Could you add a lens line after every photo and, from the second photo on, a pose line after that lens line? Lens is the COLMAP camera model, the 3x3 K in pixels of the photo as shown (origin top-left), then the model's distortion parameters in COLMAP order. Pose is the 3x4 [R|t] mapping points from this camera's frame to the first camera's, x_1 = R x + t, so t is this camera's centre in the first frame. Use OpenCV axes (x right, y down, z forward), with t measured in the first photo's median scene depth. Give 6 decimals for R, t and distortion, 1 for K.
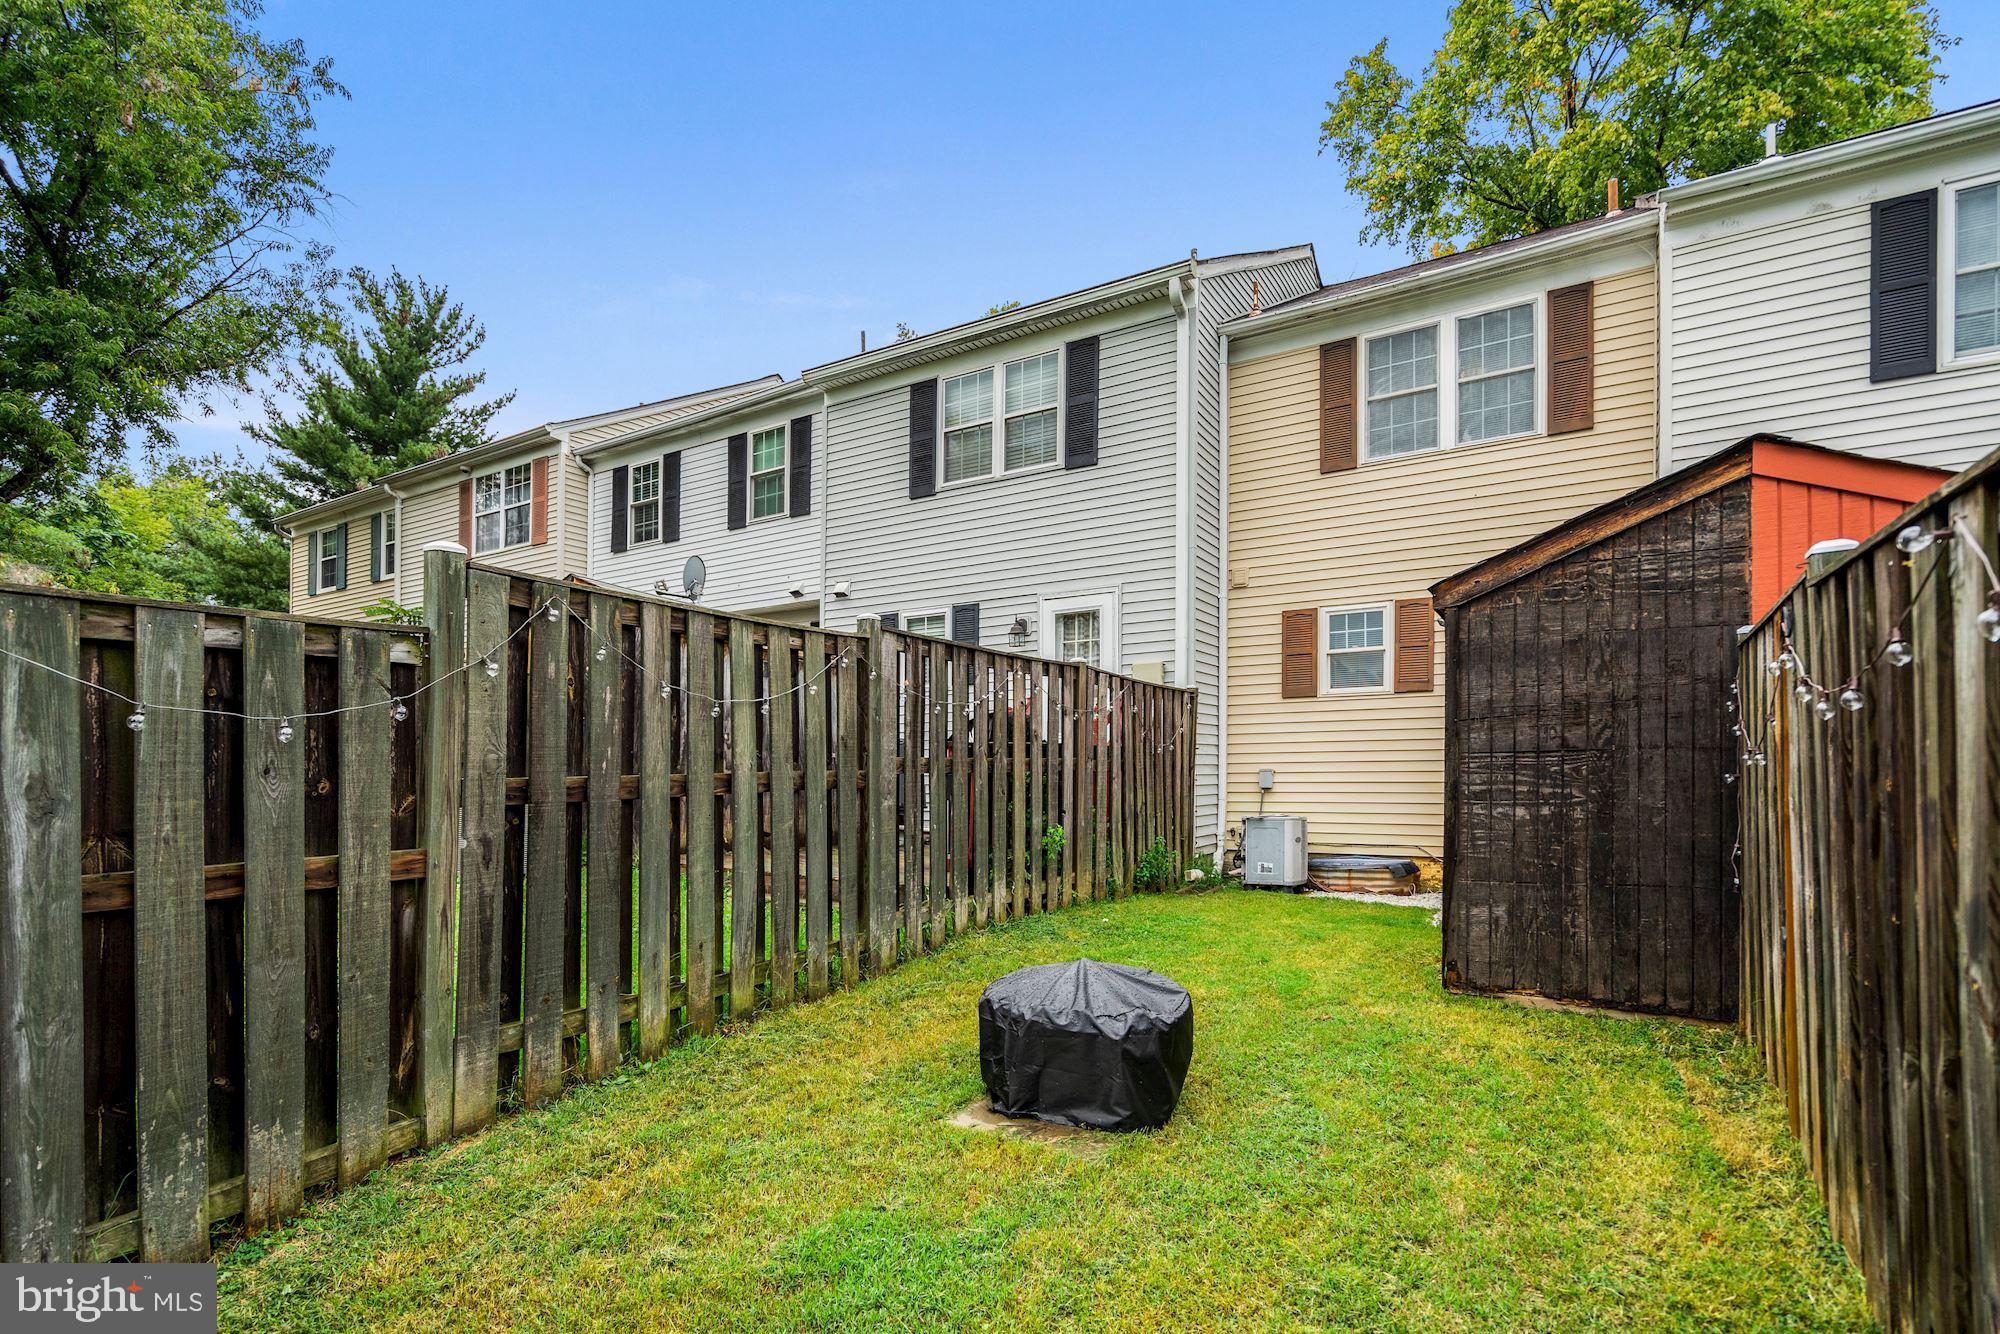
lens RADIAL K [[956.2, 0, 992.4], [0, 956.2, 653.1], [0, 0, 1]] dist [-0.005804, 0.001546]
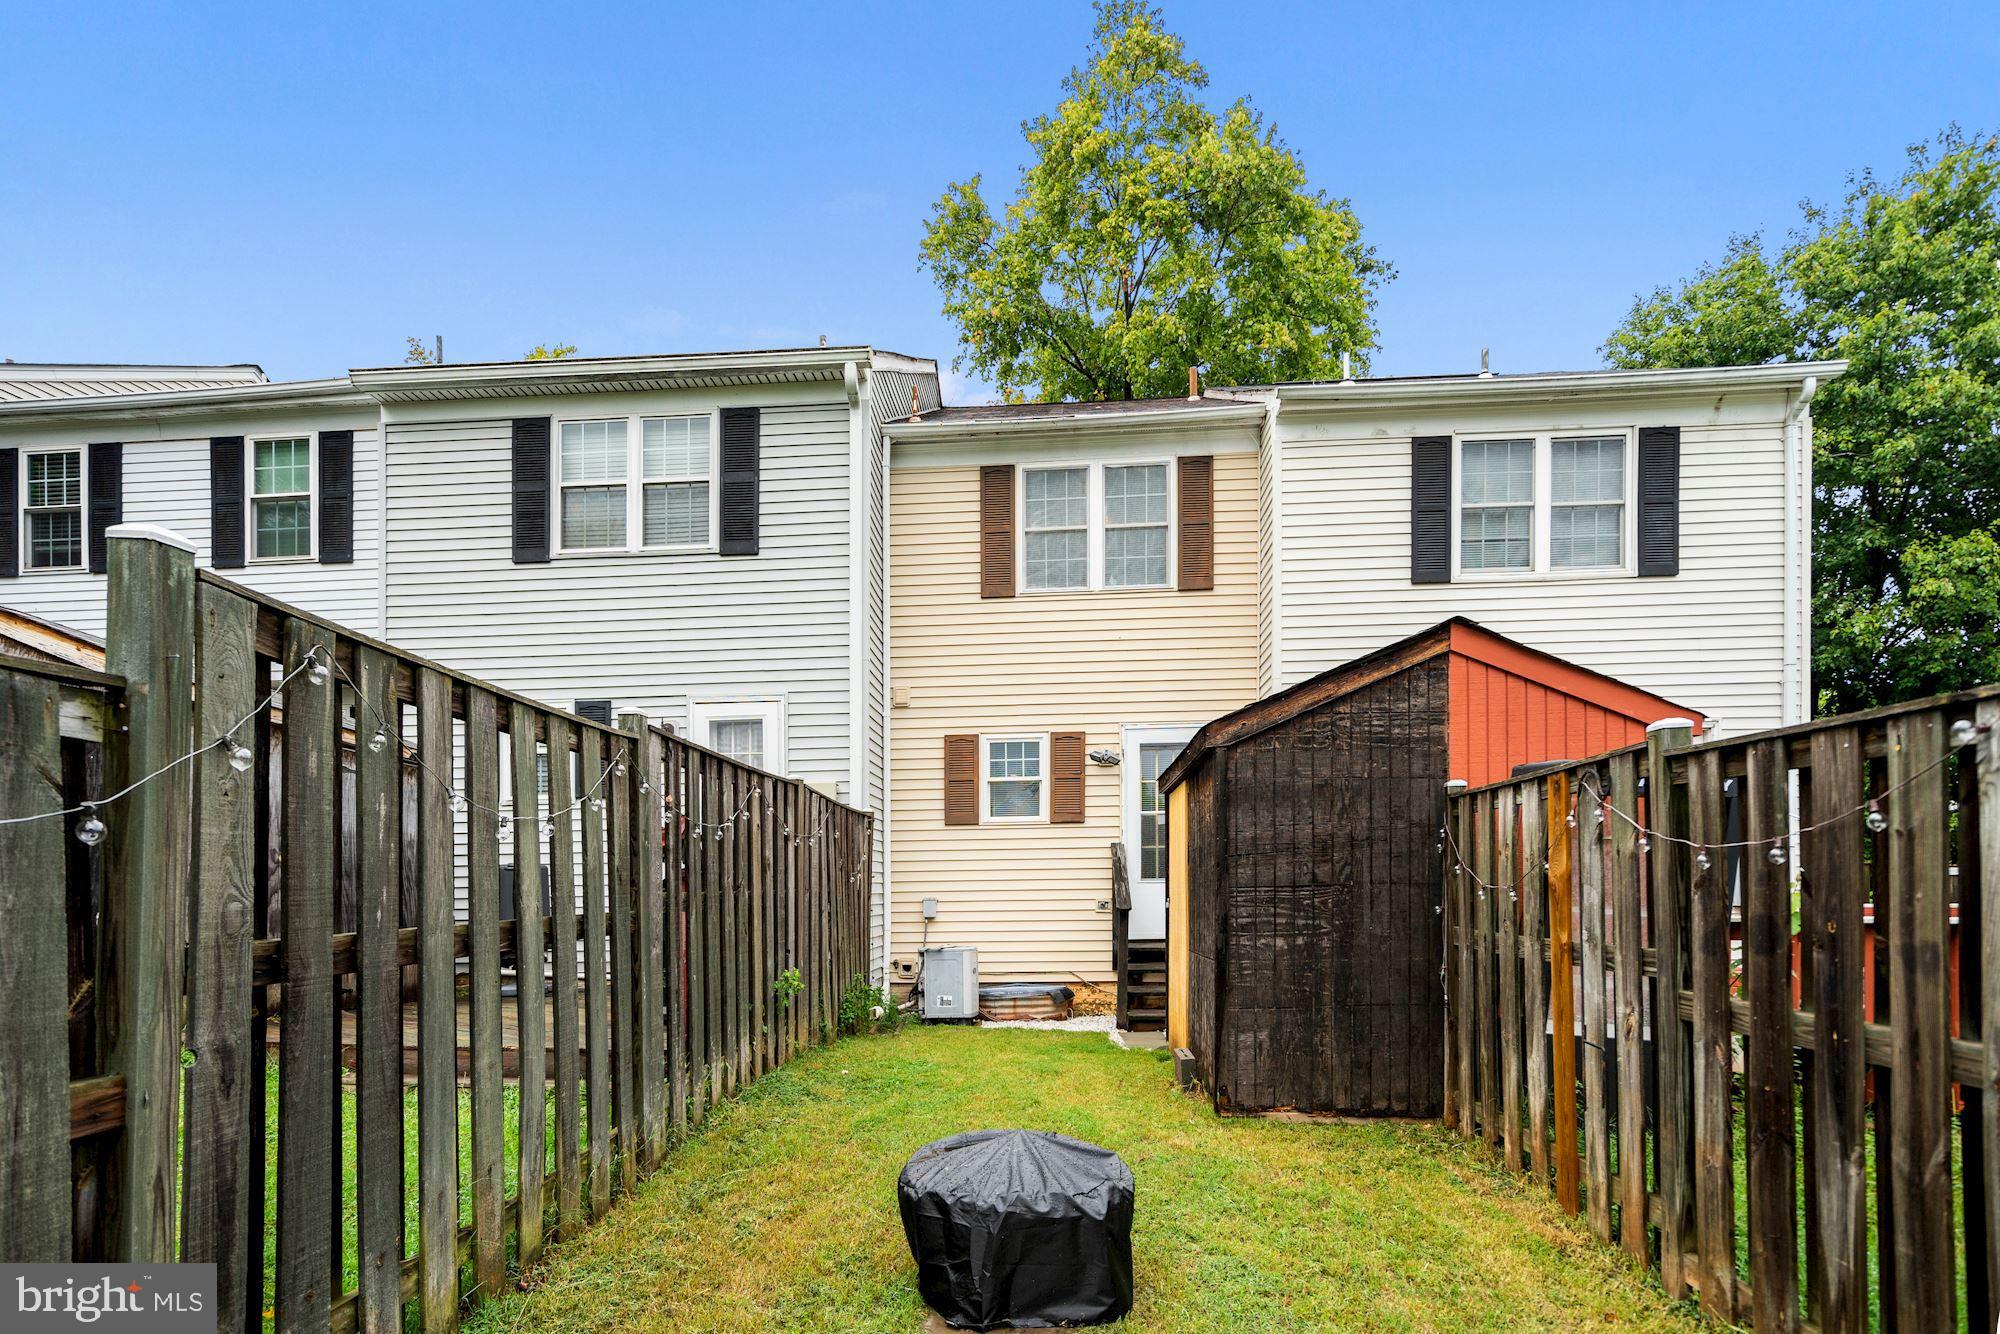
lens RADIAL K [[998.4, 0, 944.3], [0, 998.4, 804.3], [0, 0, 1]] dist [-0.015088, 0.008458]
pose [[0.886858, 0.036464, 0.460601, -0.185165], [-0.052884, 0.998341, 0.022791, 0.003651], [-0.459006, -0.044570, 0.887315, 0.114333]]
